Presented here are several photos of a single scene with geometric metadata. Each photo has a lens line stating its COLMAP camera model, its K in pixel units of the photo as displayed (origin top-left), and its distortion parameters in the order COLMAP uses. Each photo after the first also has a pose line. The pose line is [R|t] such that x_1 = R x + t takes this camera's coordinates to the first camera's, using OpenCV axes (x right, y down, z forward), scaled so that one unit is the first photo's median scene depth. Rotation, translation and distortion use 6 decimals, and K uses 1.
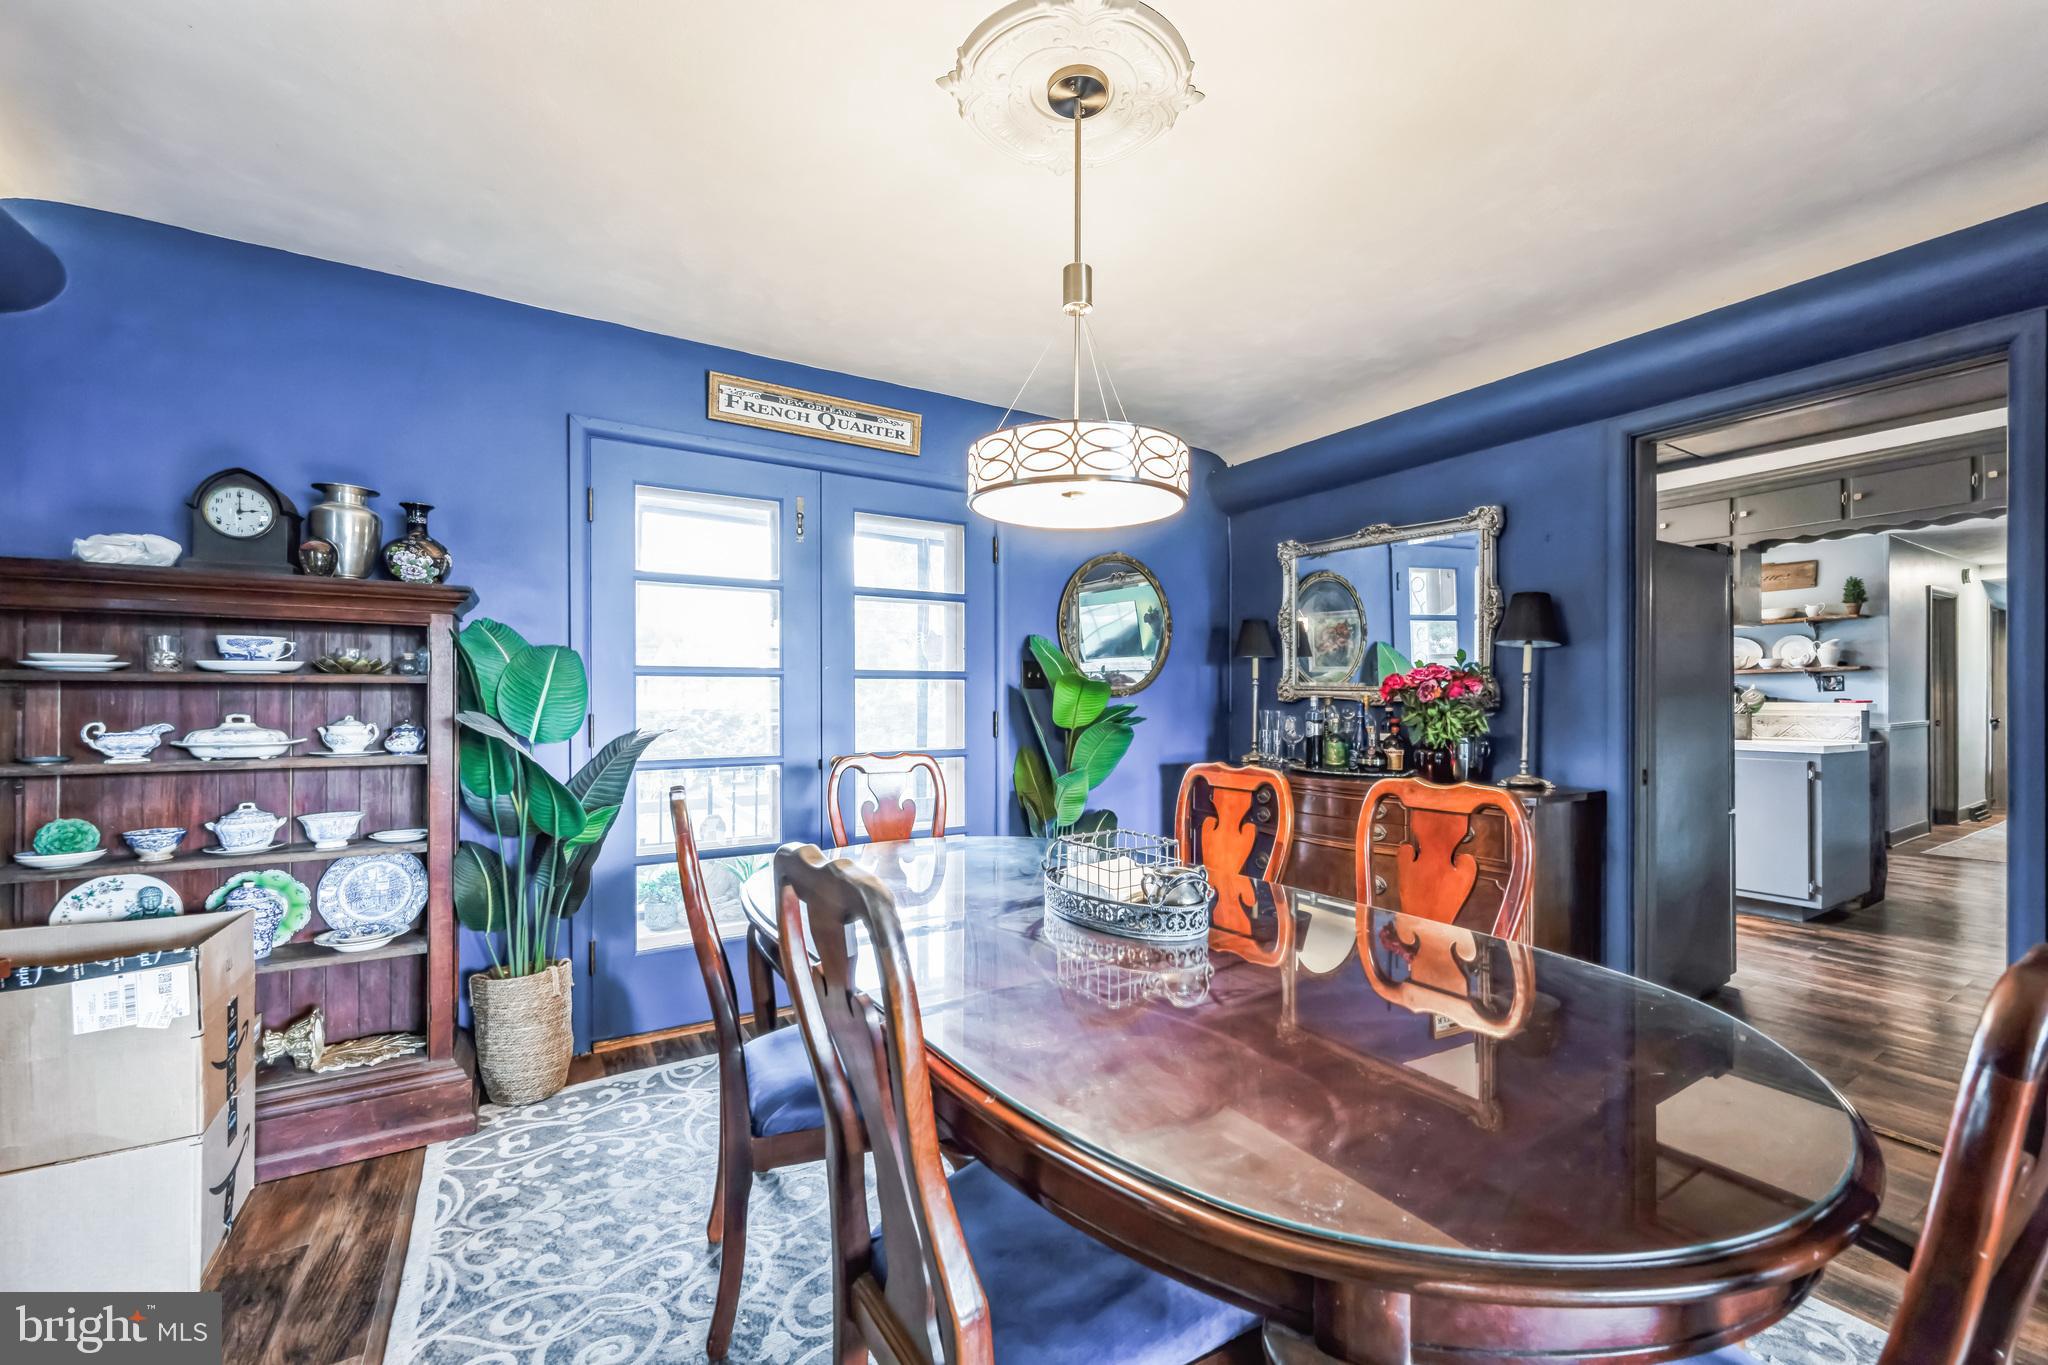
lens RADIAL K [[819.7, 0, 1032.3], [0, 819.7, 693.9], [0, 0, 1]] dist [0.000607, -0.000466]
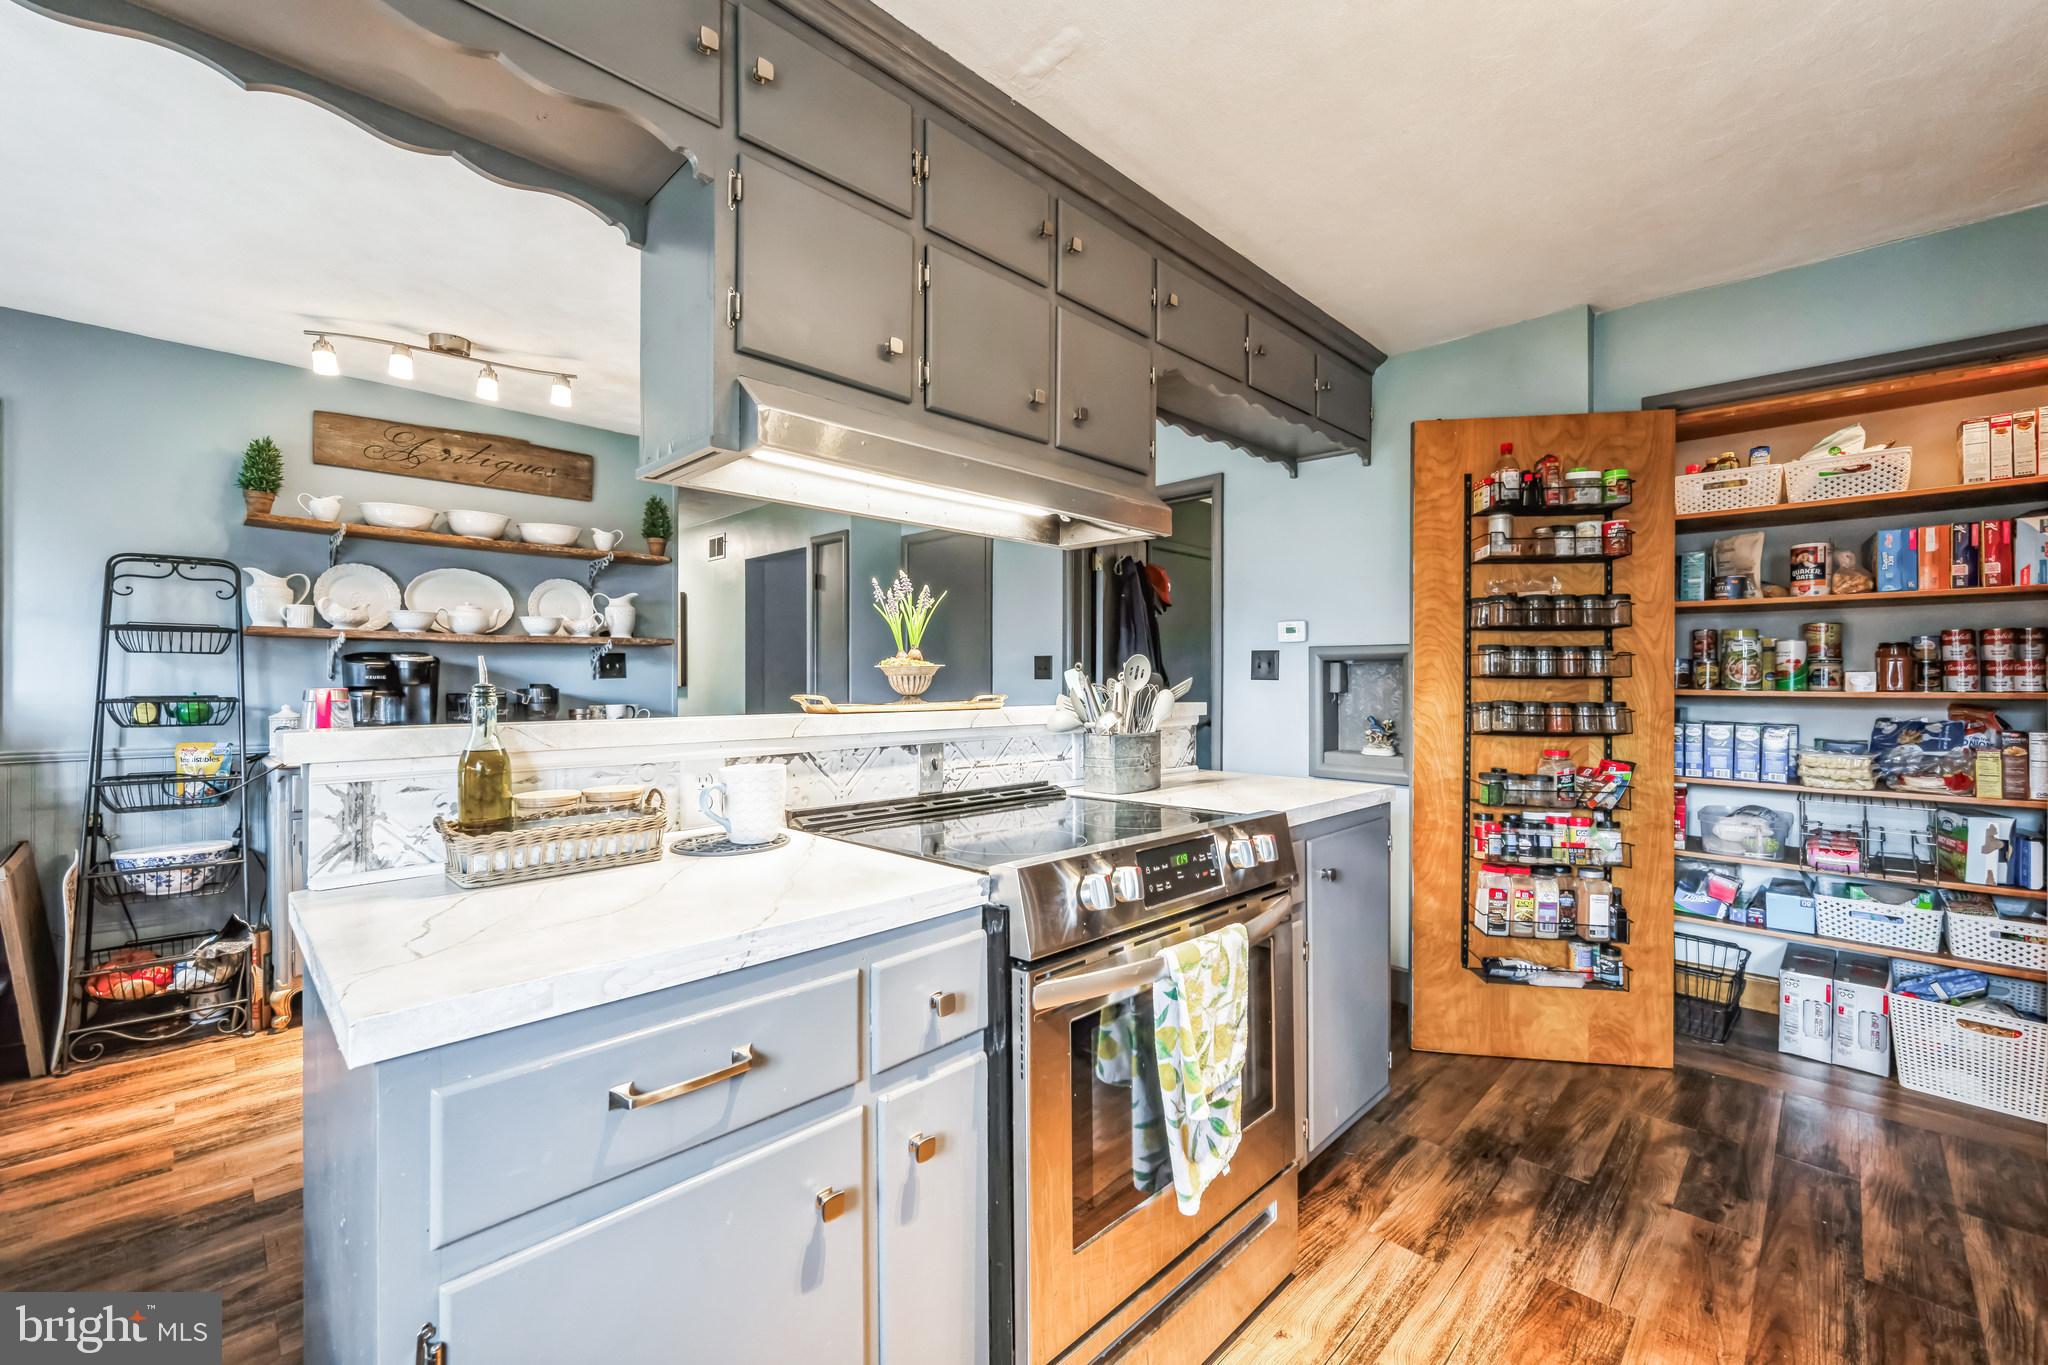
lens RADIAL K [[819.7, 0, 1032.3], [0, 819.7, 693.9], [0, 0, 1]] dist [0.000607, -0.000466]
pose [[-0.237954, -0.011116, 0.971213, 0.312113], [-0.008751, 0.999918, 0.009301, -0.000786], [-0.971237, -0.006286, -0.238032, 0.842808]]
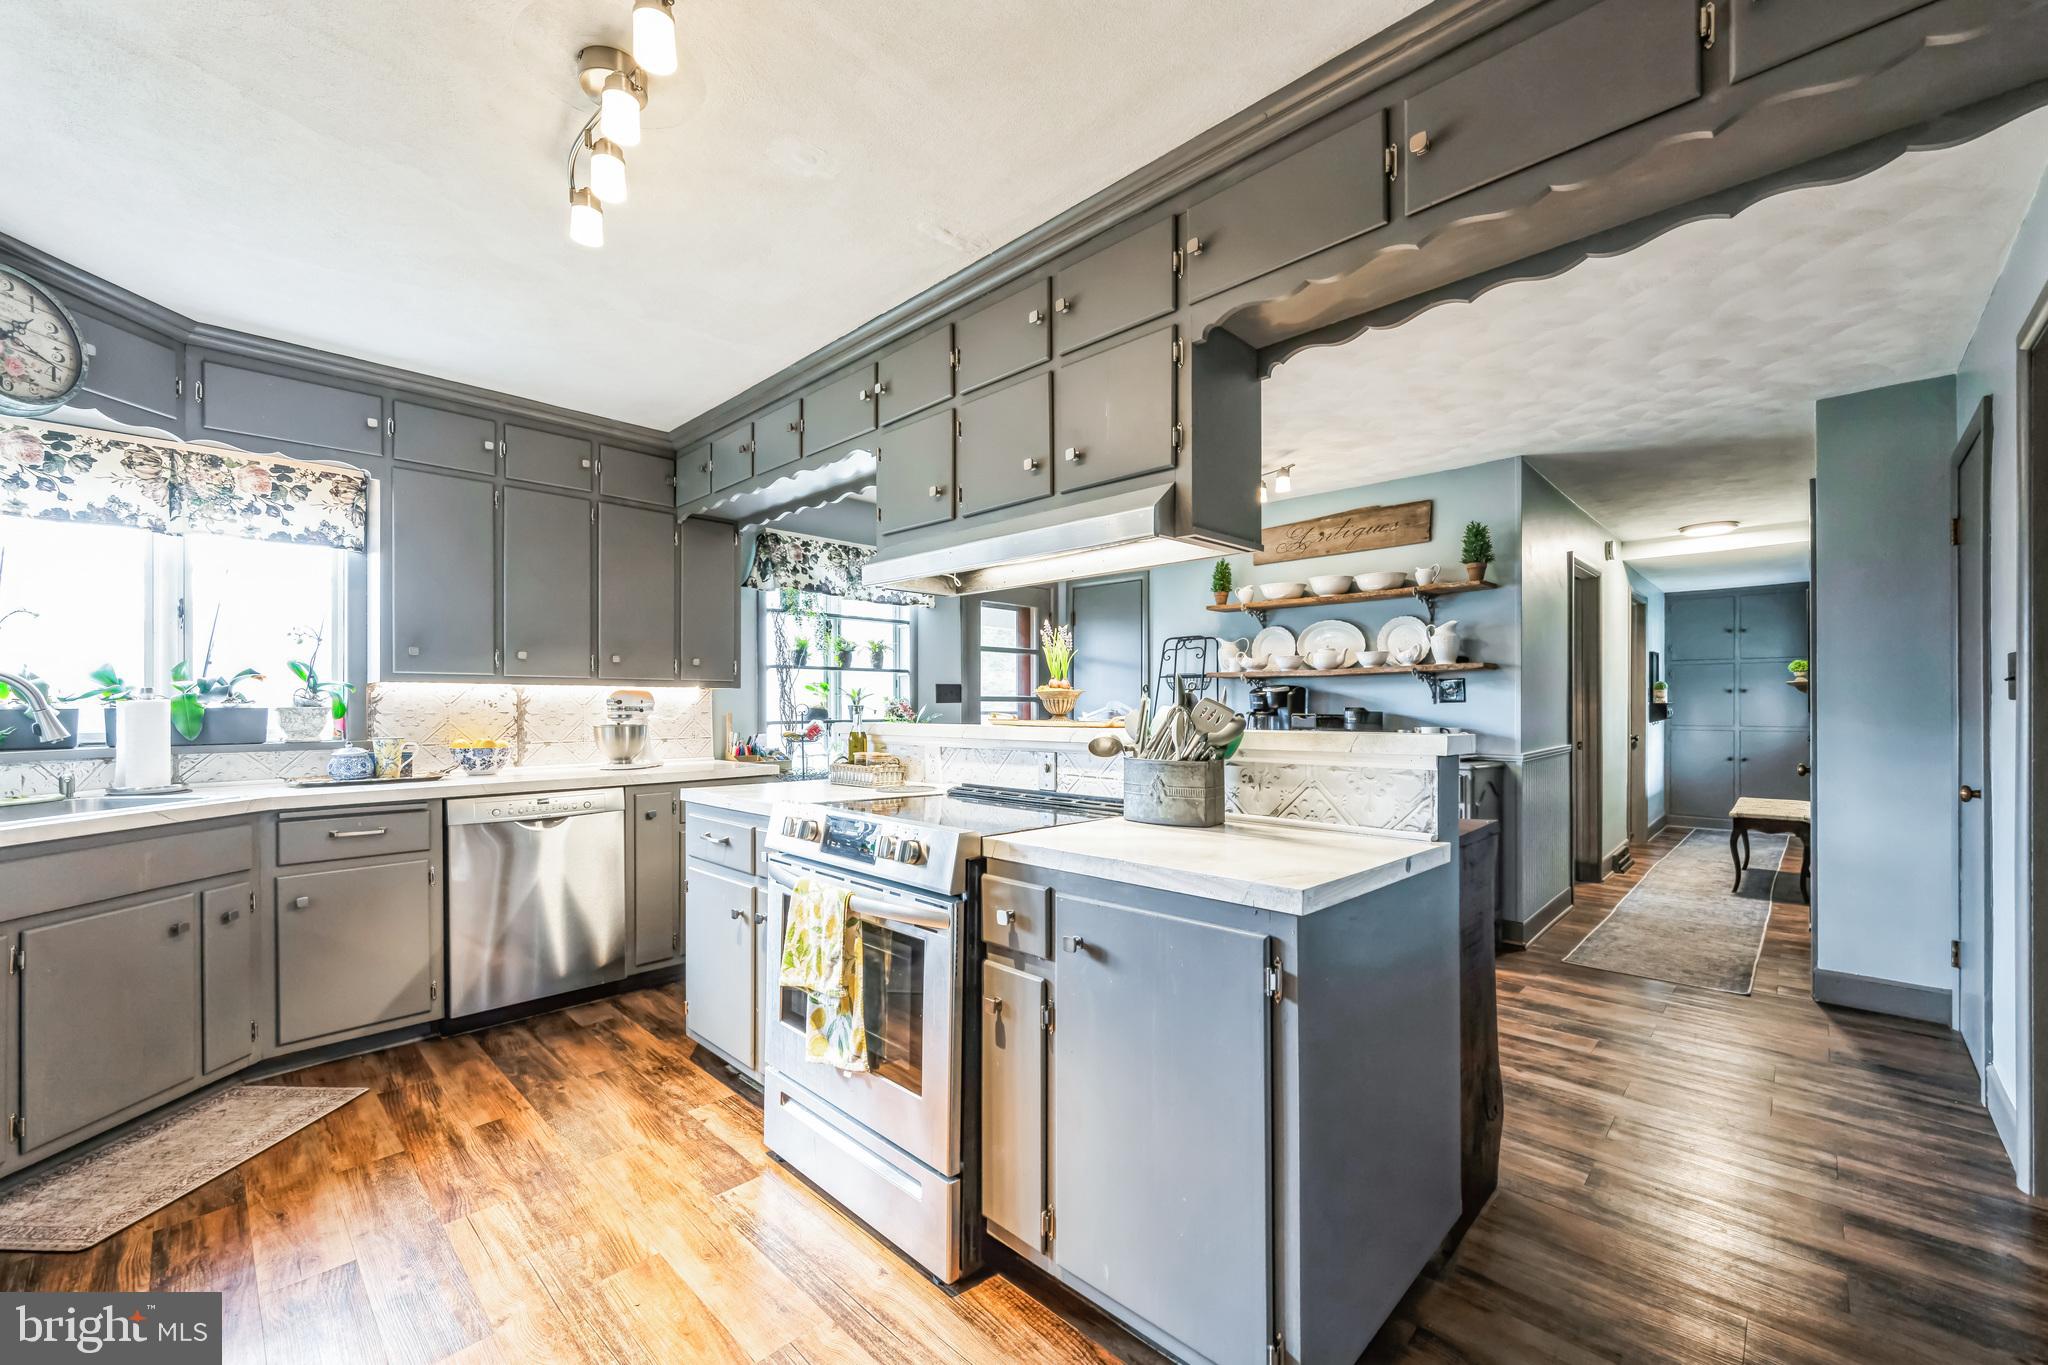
lens RADIAL K [[819.7, 0, 1032.3], [0, 819.7, 693.9], [0, 0, 1]] dist [0.000607, -0.000466]
pose [[0.967994, 0.005921, 0.250904, 0.496811], [-0.003796, 0.999953, -0.008951, -0.003081], [-0.250945, 0.007712, 0.967971, 0.459758]]
